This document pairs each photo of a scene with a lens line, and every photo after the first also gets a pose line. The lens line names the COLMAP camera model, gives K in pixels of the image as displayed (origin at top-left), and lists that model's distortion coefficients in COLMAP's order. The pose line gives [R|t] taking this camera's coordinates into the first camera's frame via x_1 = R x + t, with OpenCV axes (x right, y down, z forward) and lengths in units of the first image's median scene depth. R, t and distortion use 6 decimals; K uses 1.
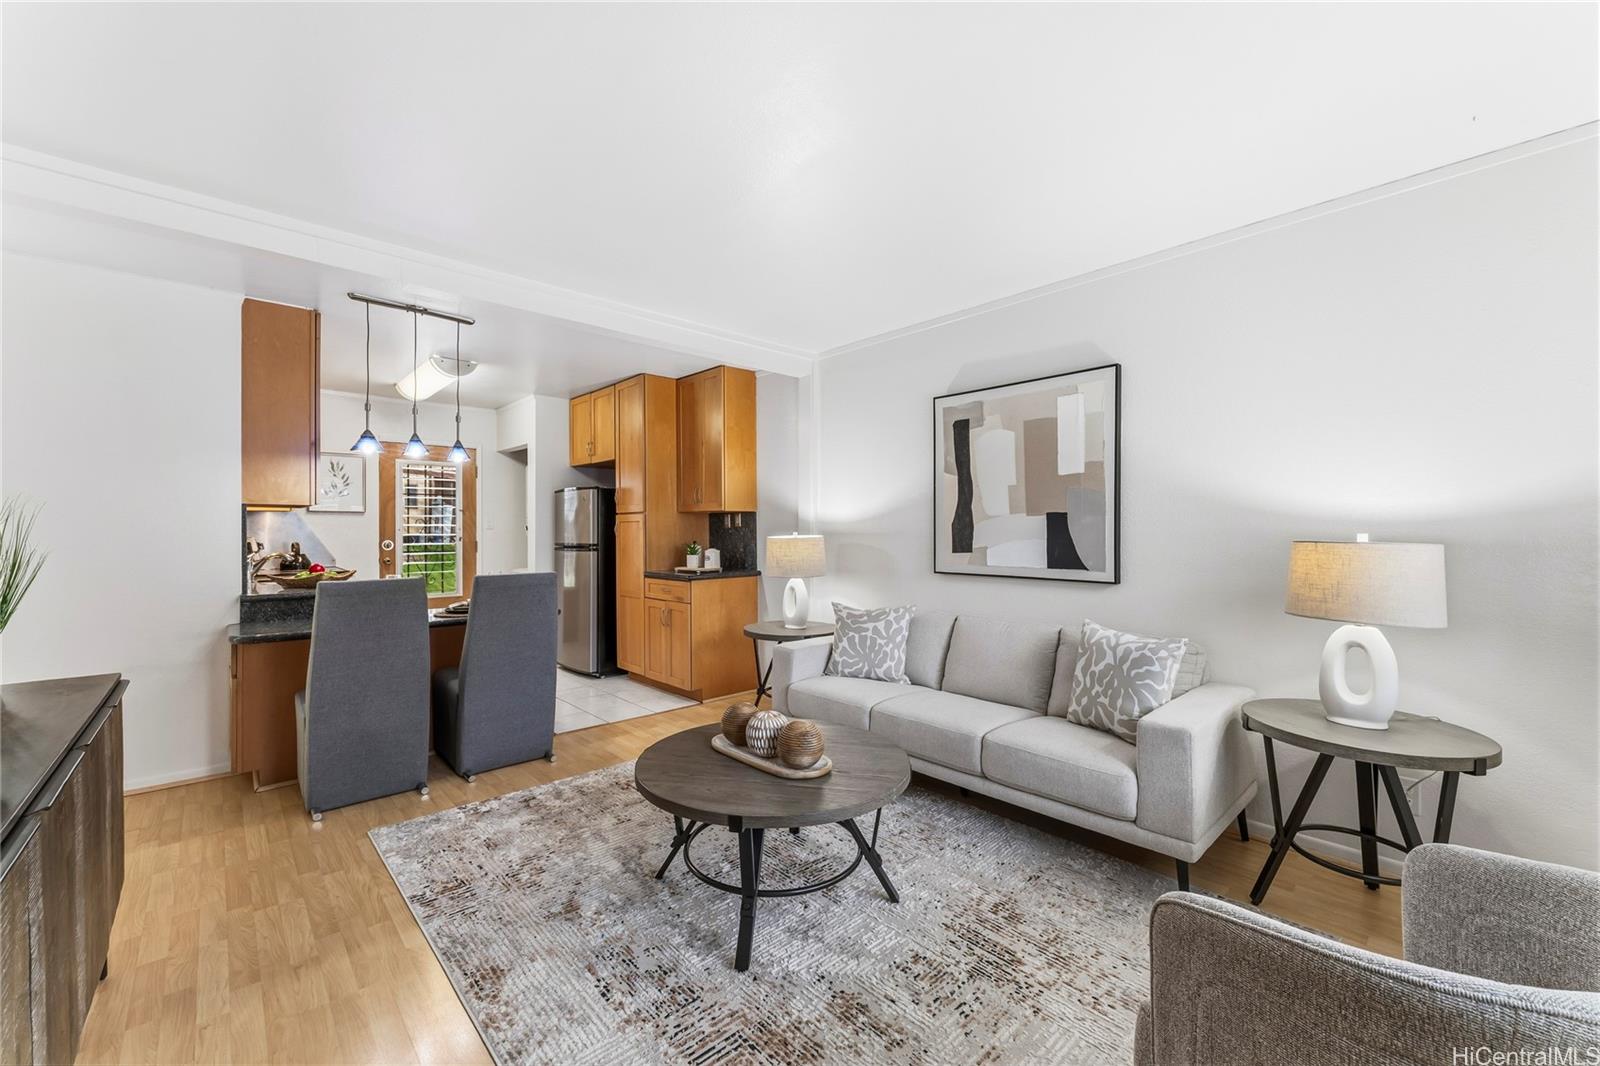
lens RADIAL K [[641.2, 0, 804.0], [0, 641.2, 529.8], [0, 0, 1]] dist [-0.004050, -0.000298]
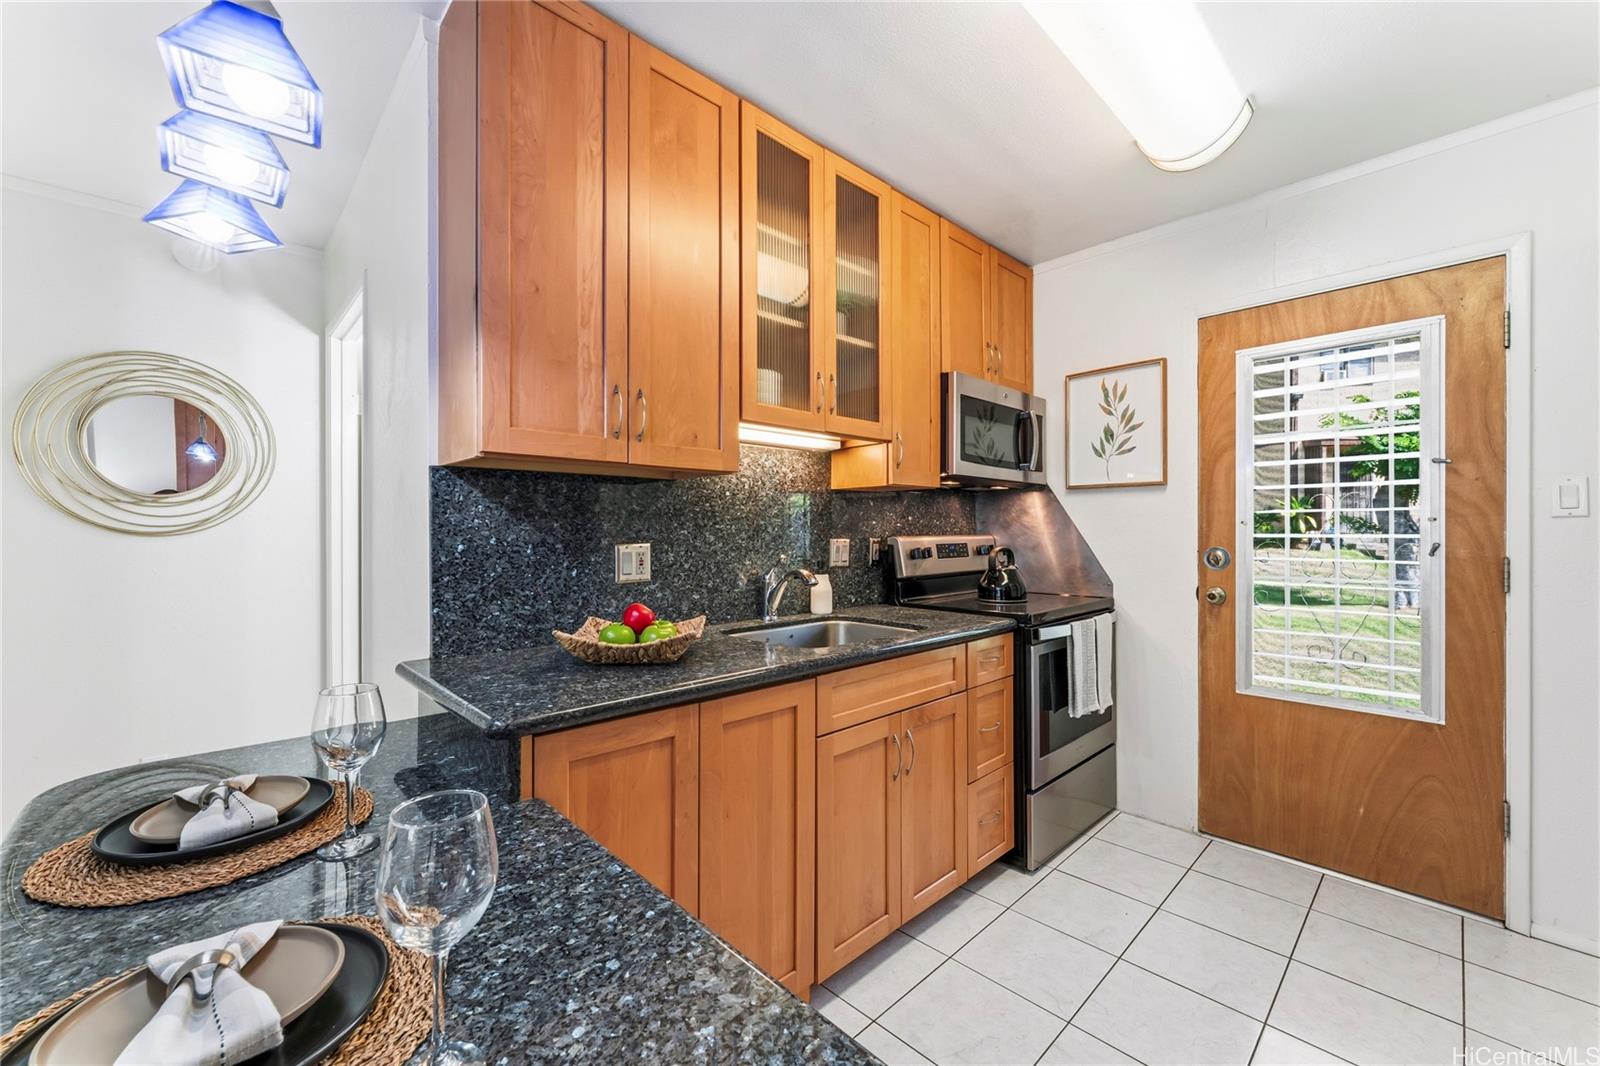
lens RADIAL K [[641.2, 0, 796.4], [0, 641.2, 535.0], [0, 0, 1]] dist [-0.004050, -0.000298]
pose [[0.410900, 0.013028, -0.911587, -0.375343], [0.001204, 0.999889, 0.014832, 0.001471], [0.911679, -0.007192, 0.410839, 0.567560]]
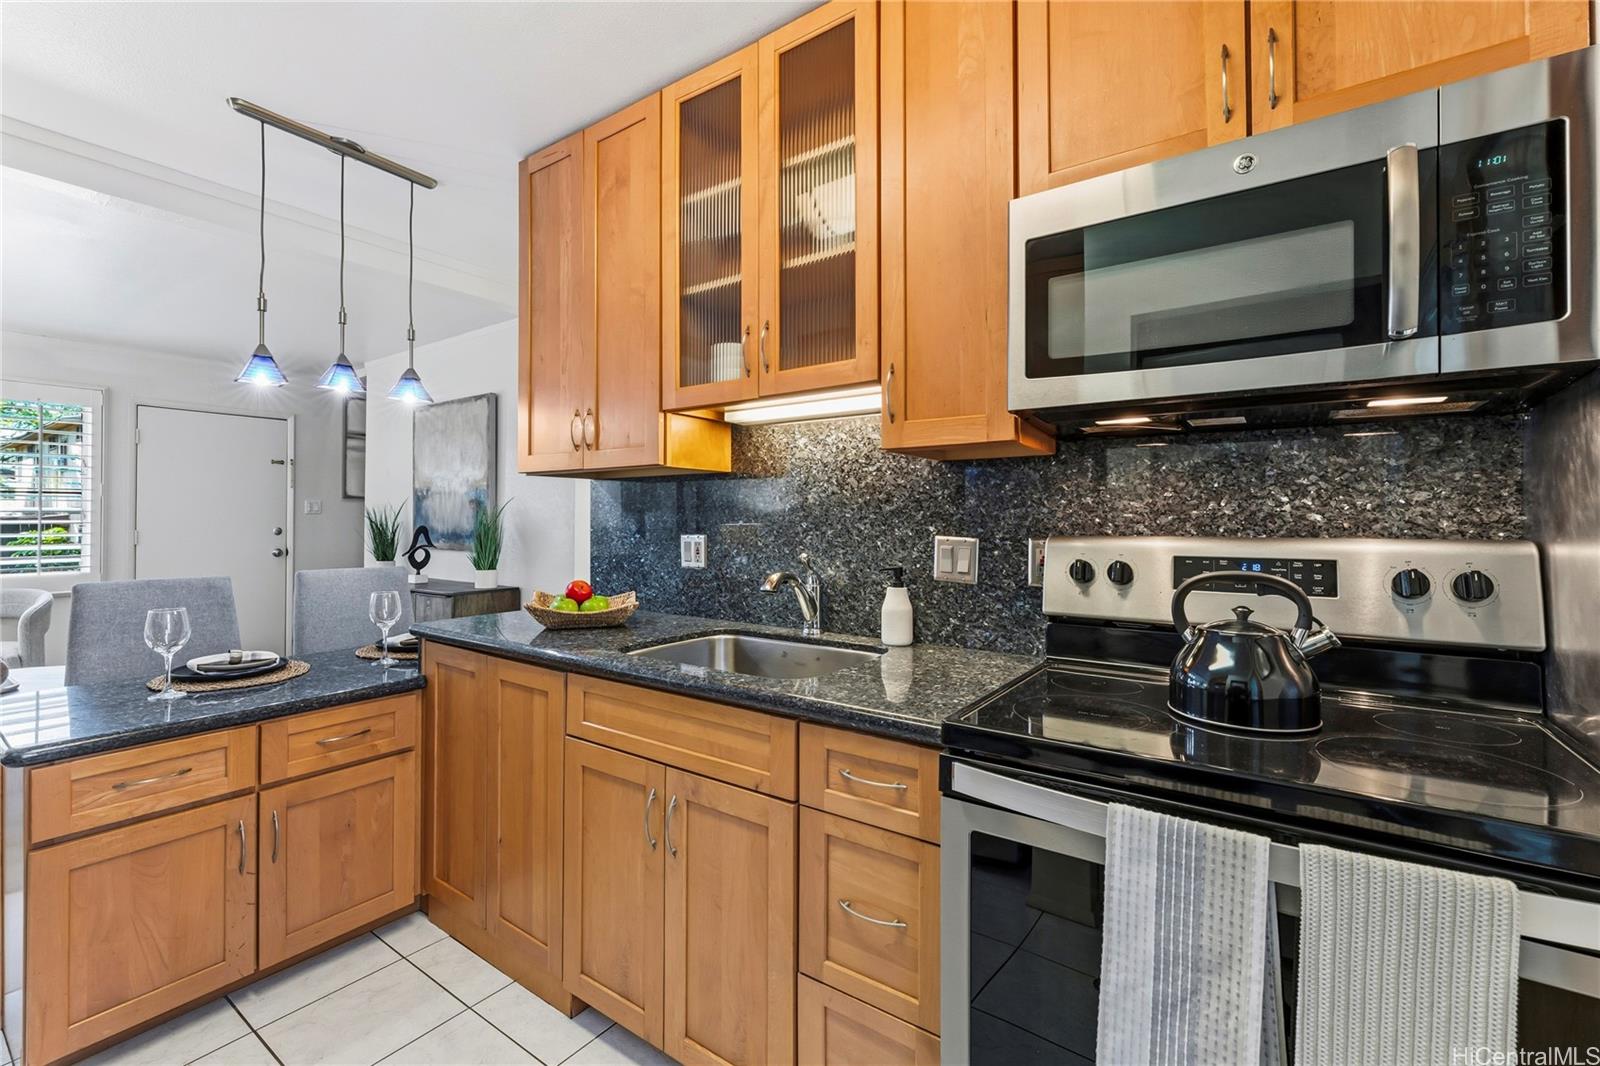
lens RADIAL K [[674.4, 0, 802.8], [0, 674.4, 514.3], [0, 0, 1]] dist [-0.000657, 0.000031]
pose [[-0.808421, 0.000226, -0.588605, -0.694179], [0.005182, 0.999964, -0.006733, 0.003483], [0.588582, -0.008494, -0.808393, 1.376802]]
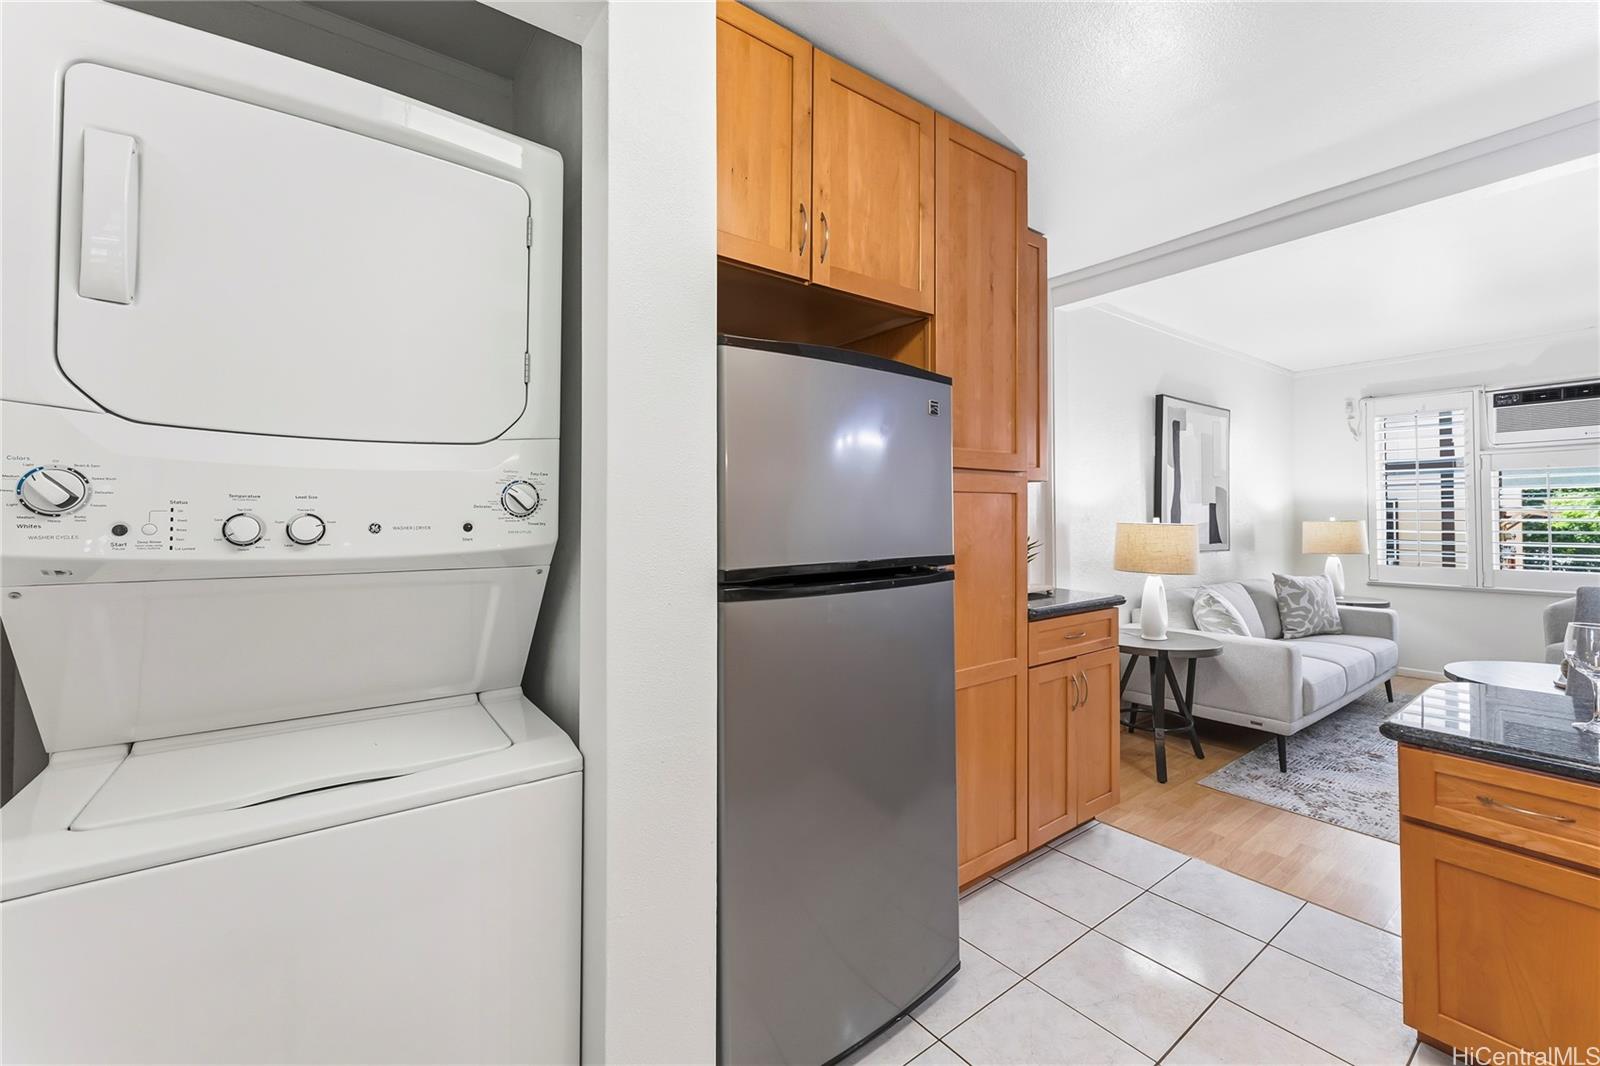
lens RADIAL K [[641.2, 0, 792.7], [0, 641.2, 505.1], [0, 0, 1]] dist [-0.004050, -0.000298]
pose [[-0.294514, 0.025335, 0.955311, -0.869593], [0.001946, 0.999662, -0.025912, 0.003753], [-0.955645, -0.005773, -0.294464, 1.265168]]
